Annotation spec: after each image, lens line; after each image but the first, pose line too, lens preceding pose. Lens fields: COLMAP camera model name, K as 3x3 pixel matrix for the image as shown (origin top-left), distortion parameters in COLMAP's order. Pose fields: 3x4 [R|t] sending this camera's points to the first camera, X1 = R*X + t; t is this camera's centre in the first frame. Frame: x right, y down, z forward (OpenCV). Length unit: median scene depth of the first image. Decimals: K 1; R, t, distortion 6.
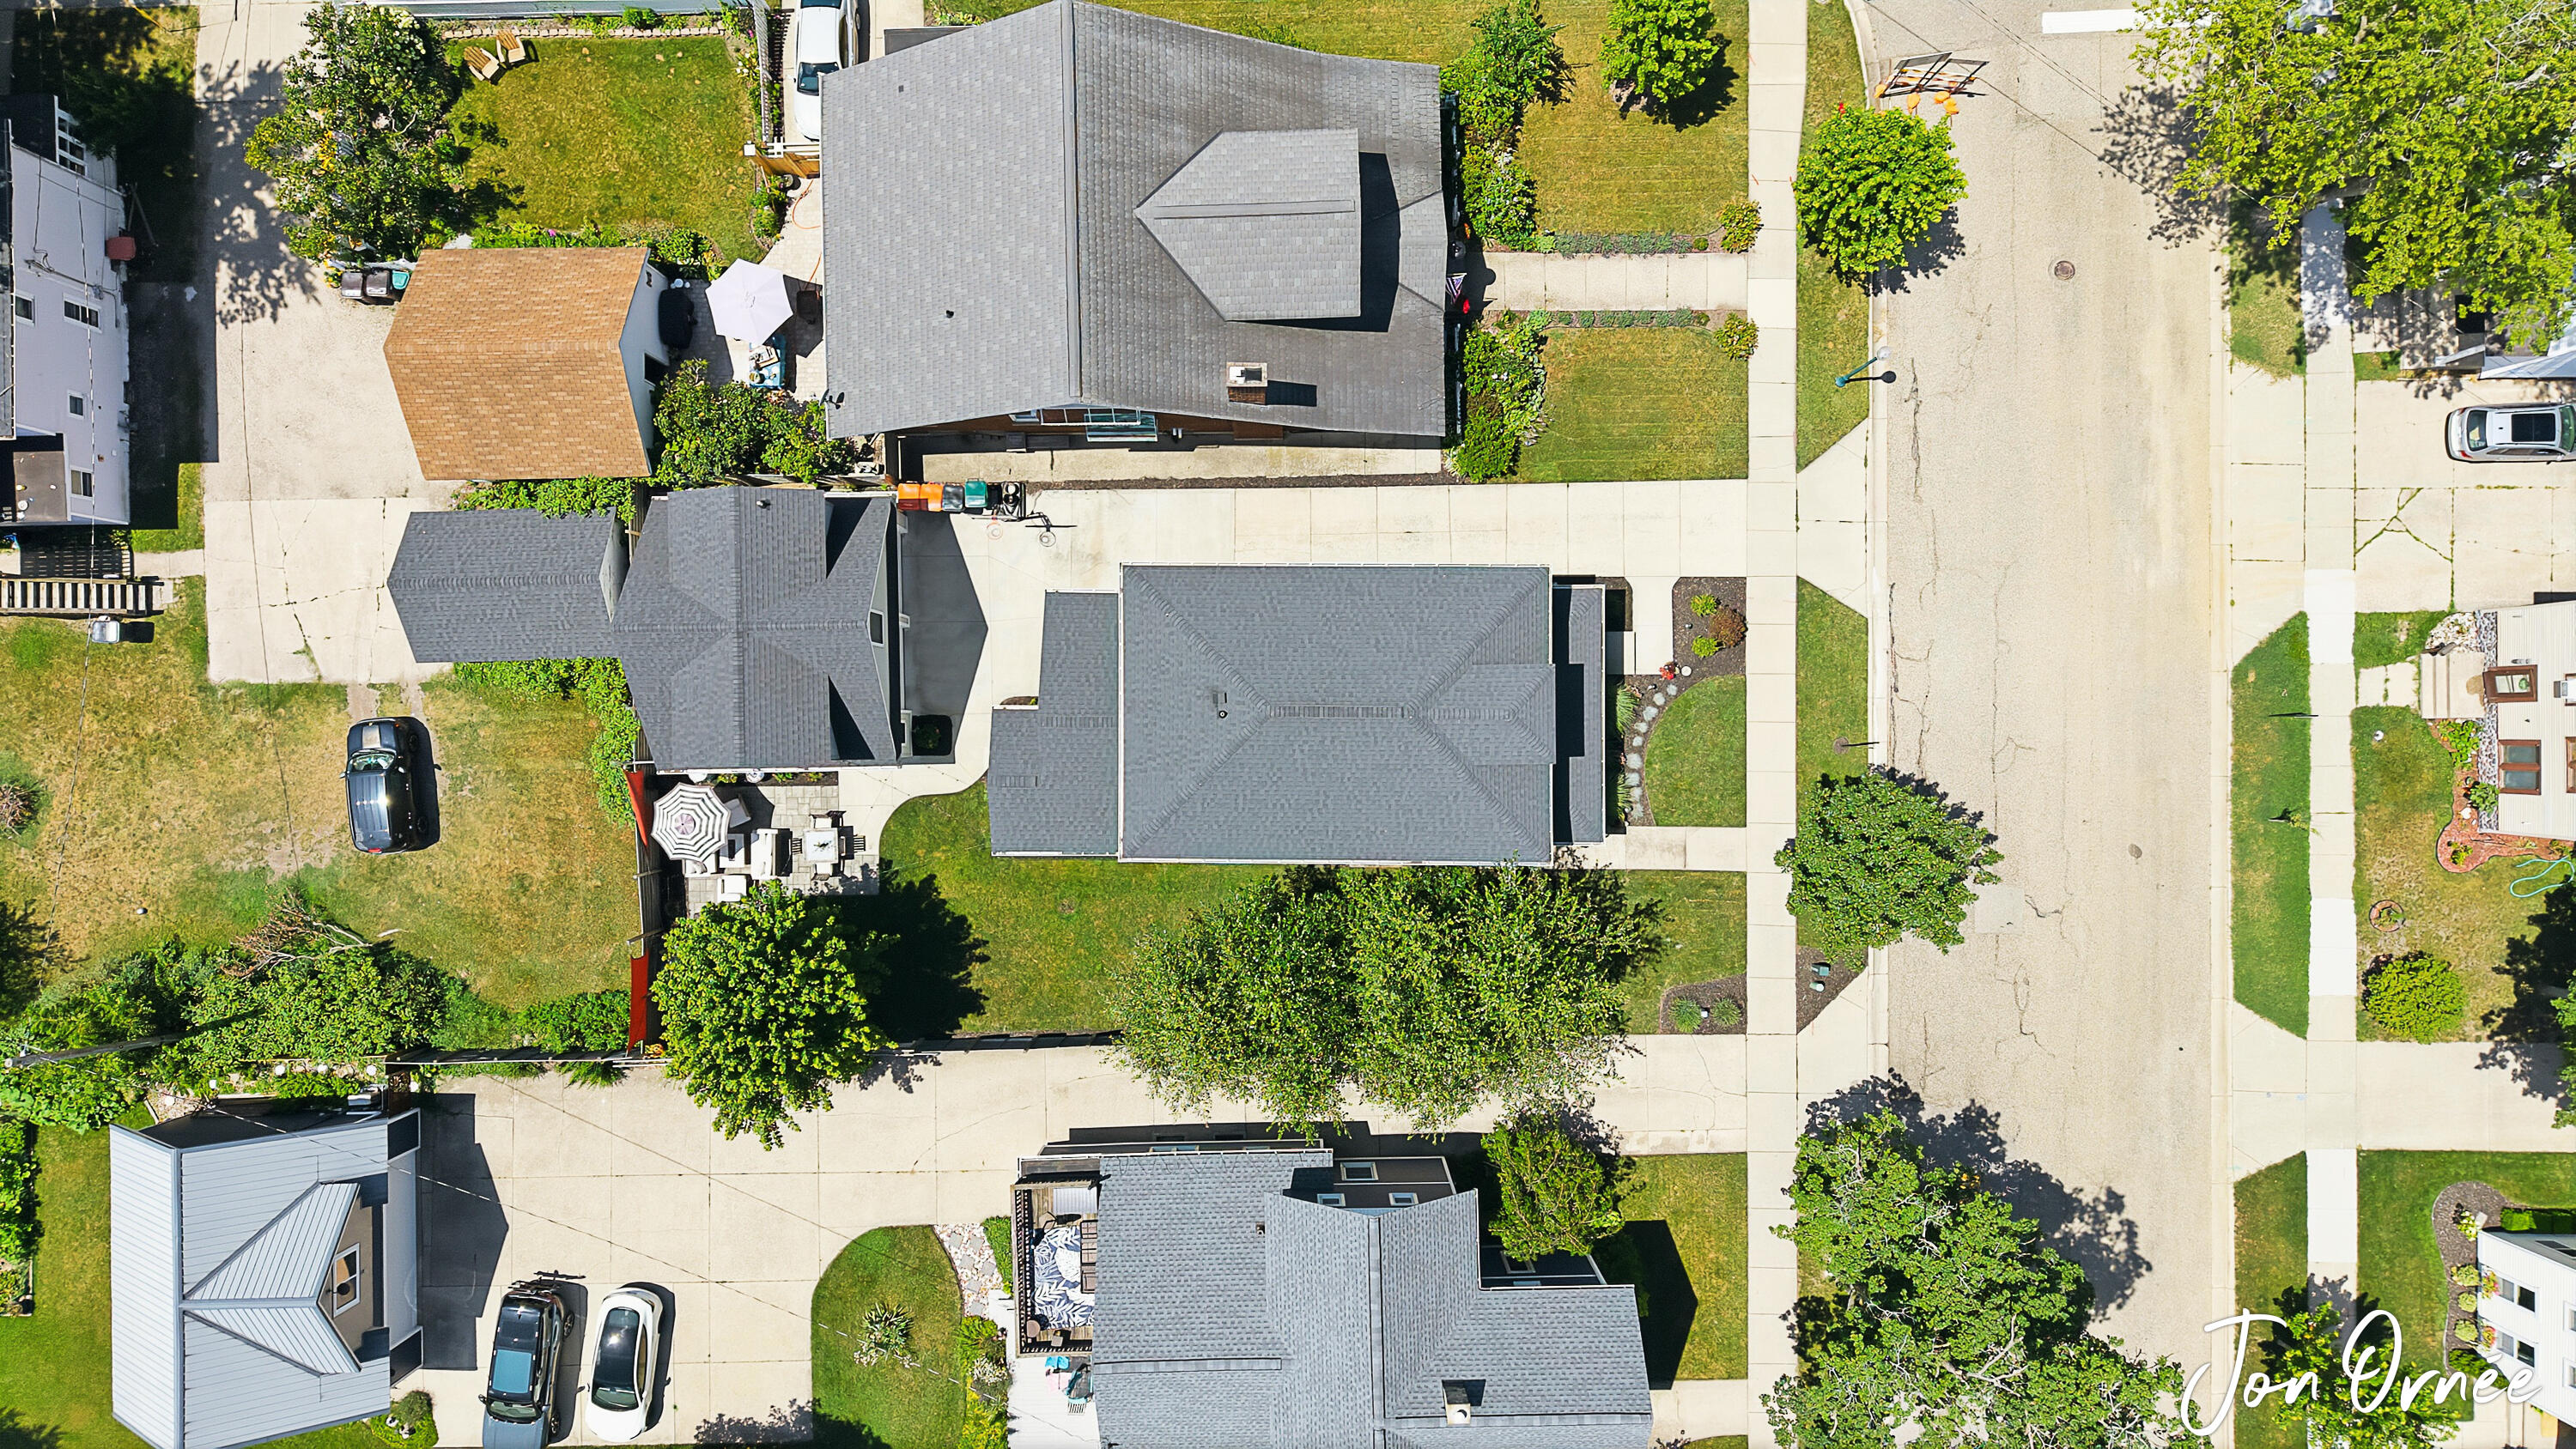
lens RADIAL K [[1724.6, 0, 1287.5], [0, 1724.6, 716.2], [0, 0, 1]] dist [0.037022, -0.033098]
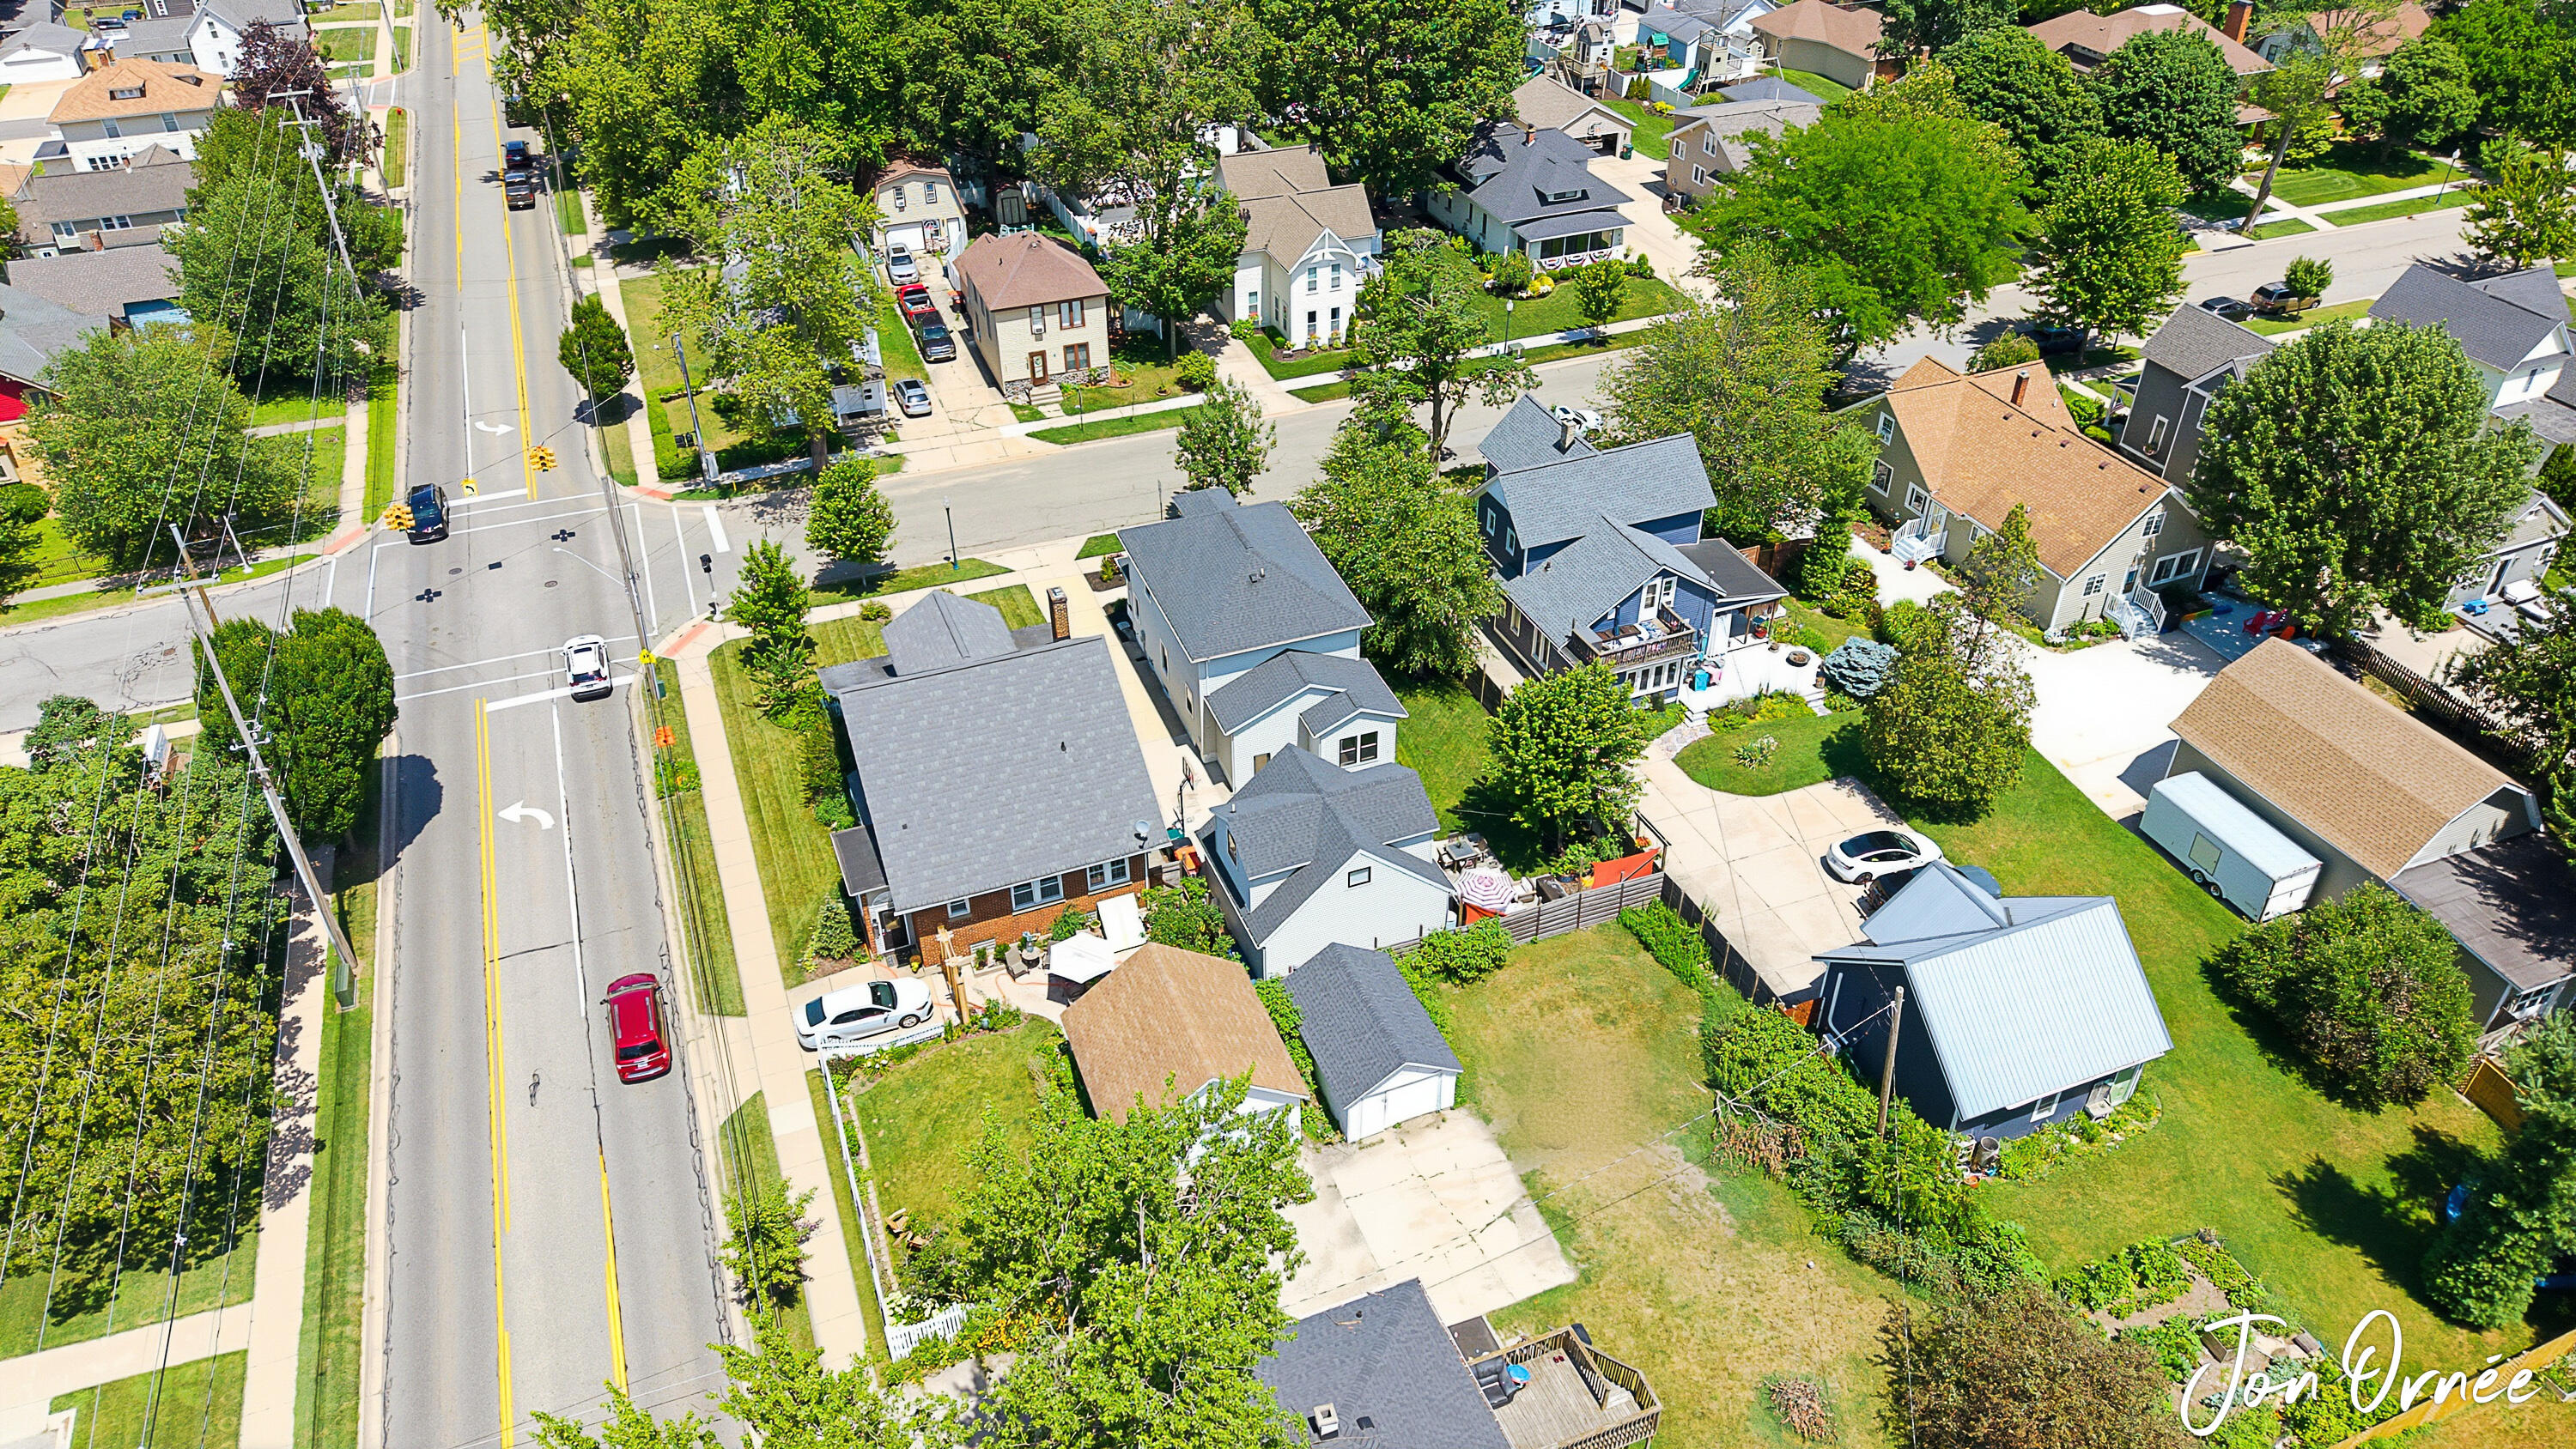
lens RADIAL K [[1724.6, 0, 1293.6], [0, 1724.6, 727.4], [0, 0, 1]] dist [0.037022, -0.033098]
pose [[-0.353135, -0.536365, 0.766556, -1.167115], [0.935558, -0.206958, 0.286180, -0.396889], [0.005148, 0.818218, 0.574885, 0.162964]]
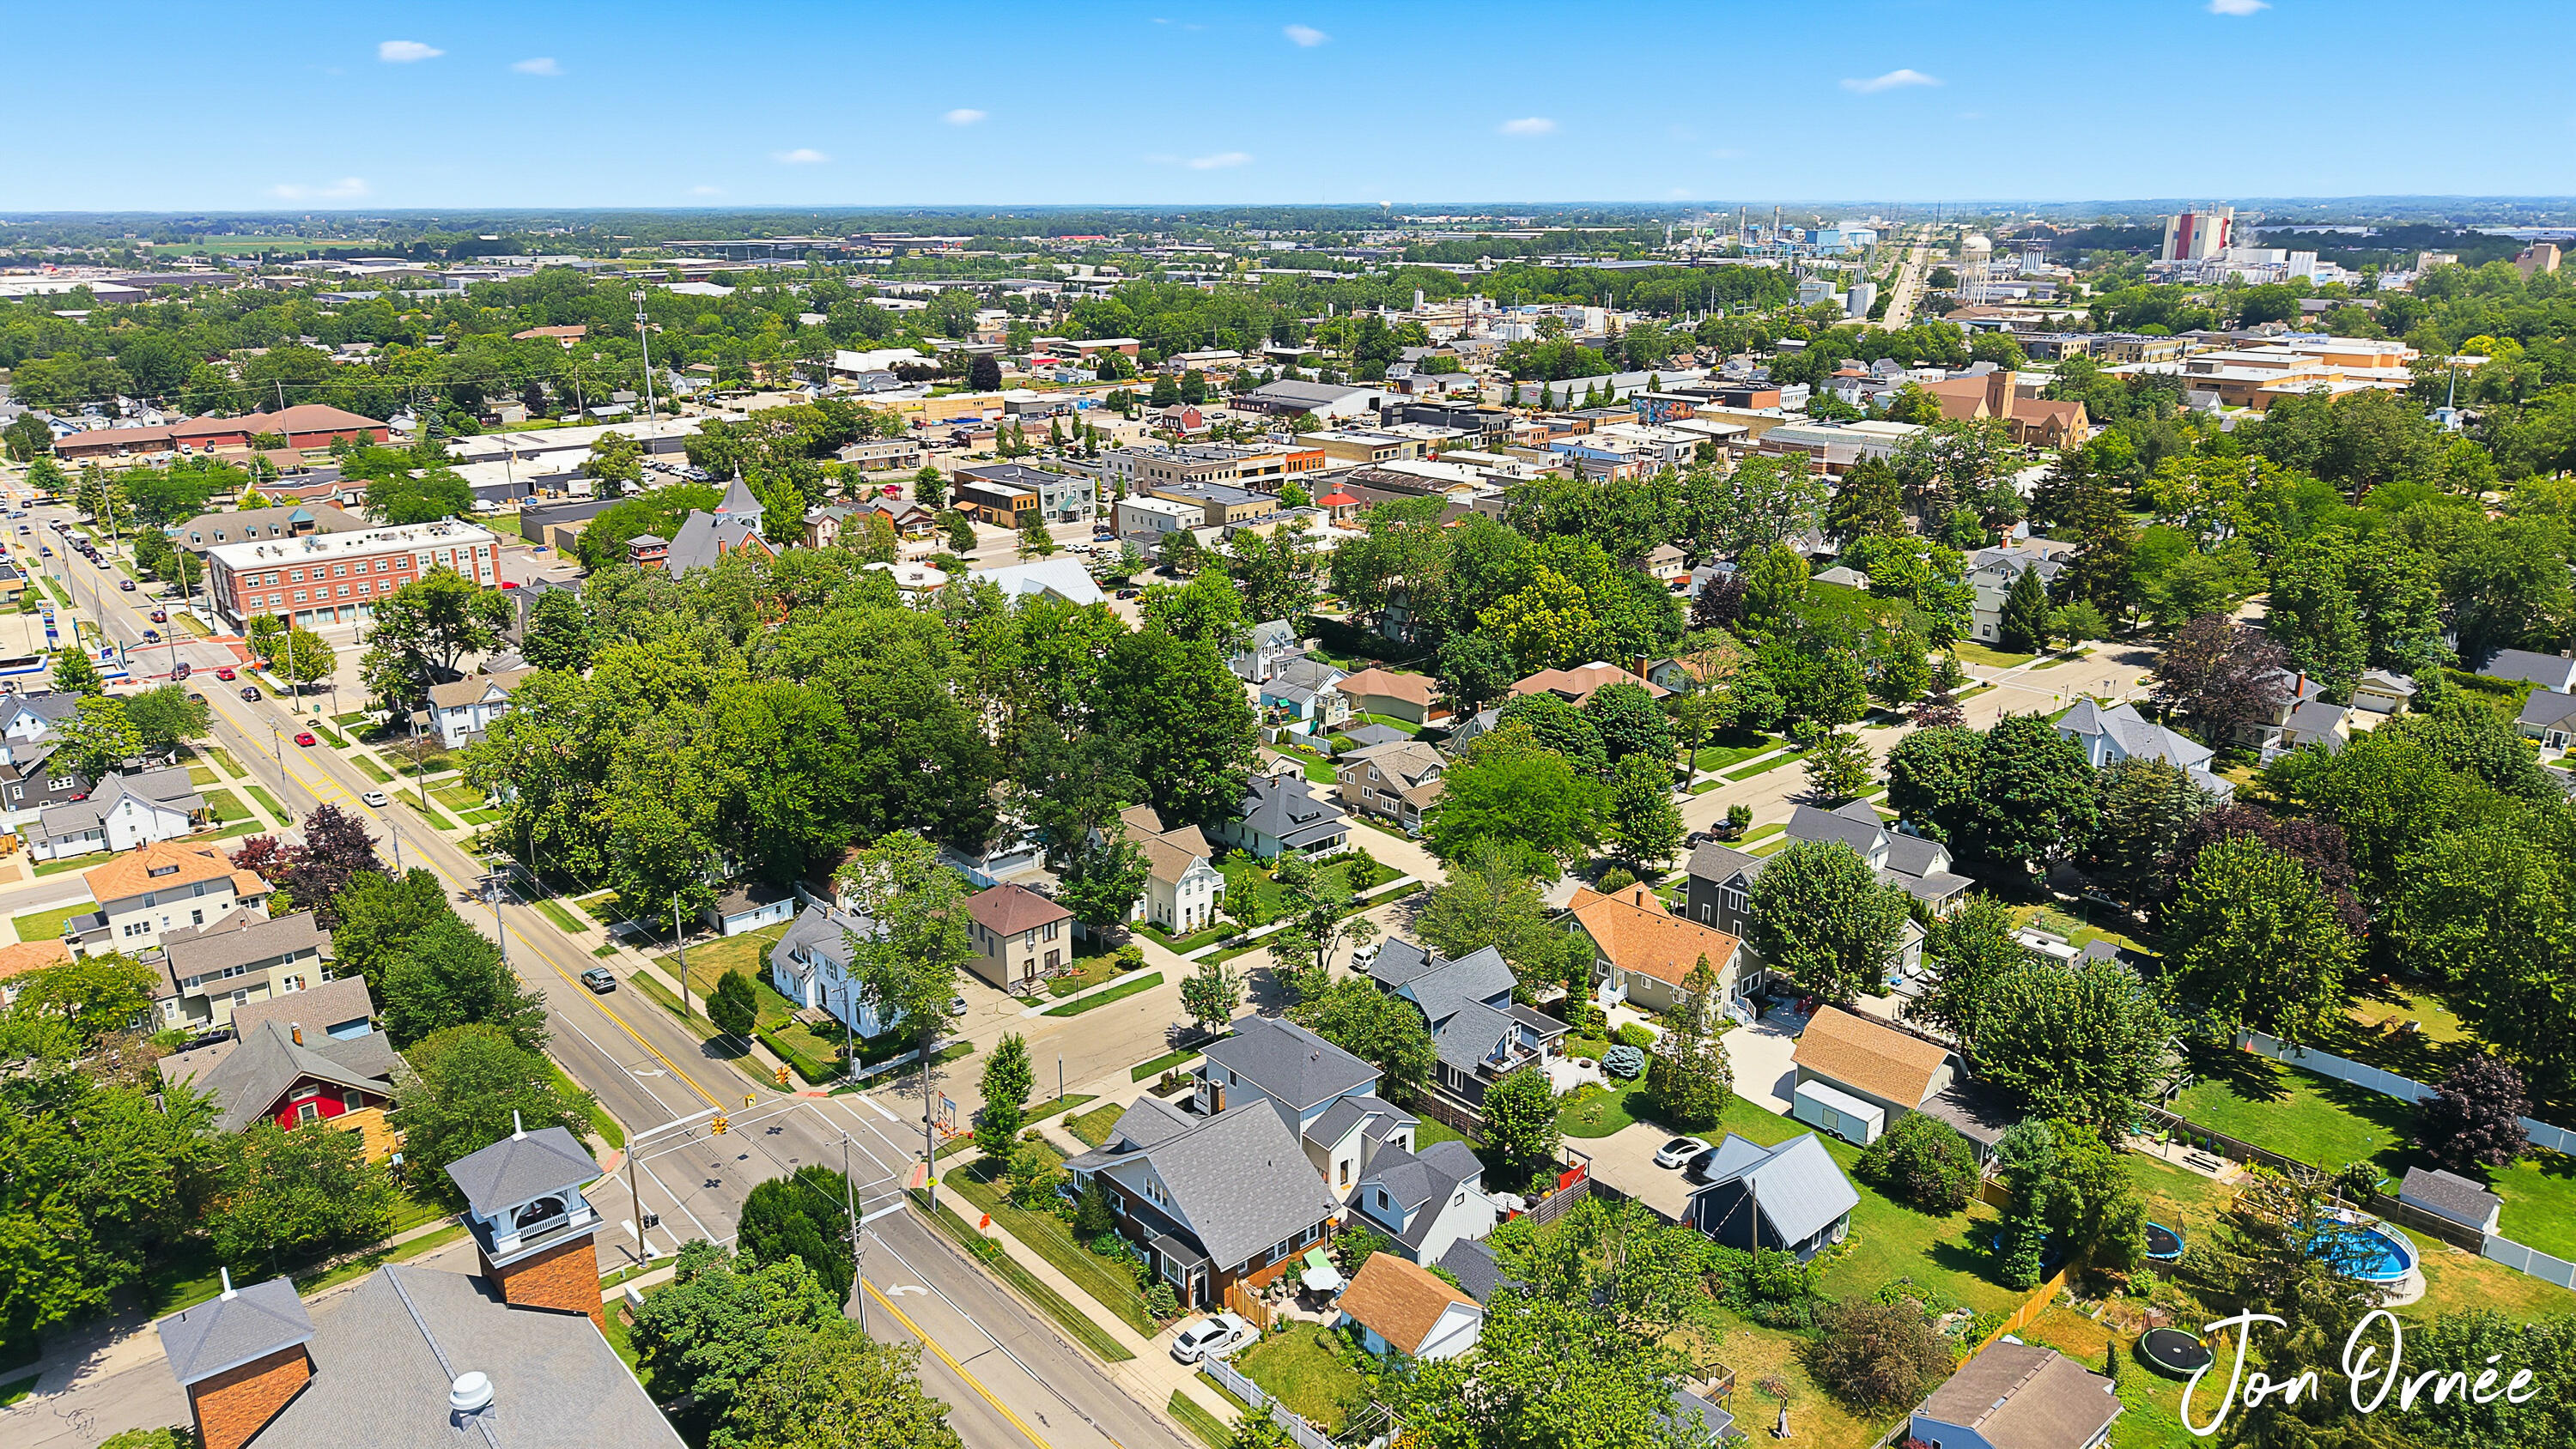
lens RADIAL K [[1724.6, 0, 1271.7], [0, 1724.6, 708.3], [0, 0, 1]] dist [0.037022, -0.033098]
pose [[-0.644881, -0.200945, 0.737394, -1.660598], [0.764227, -0.181213, 0.618966, -1.450340], [0.009247, 0.962696, 0.270428, -0.256622]]
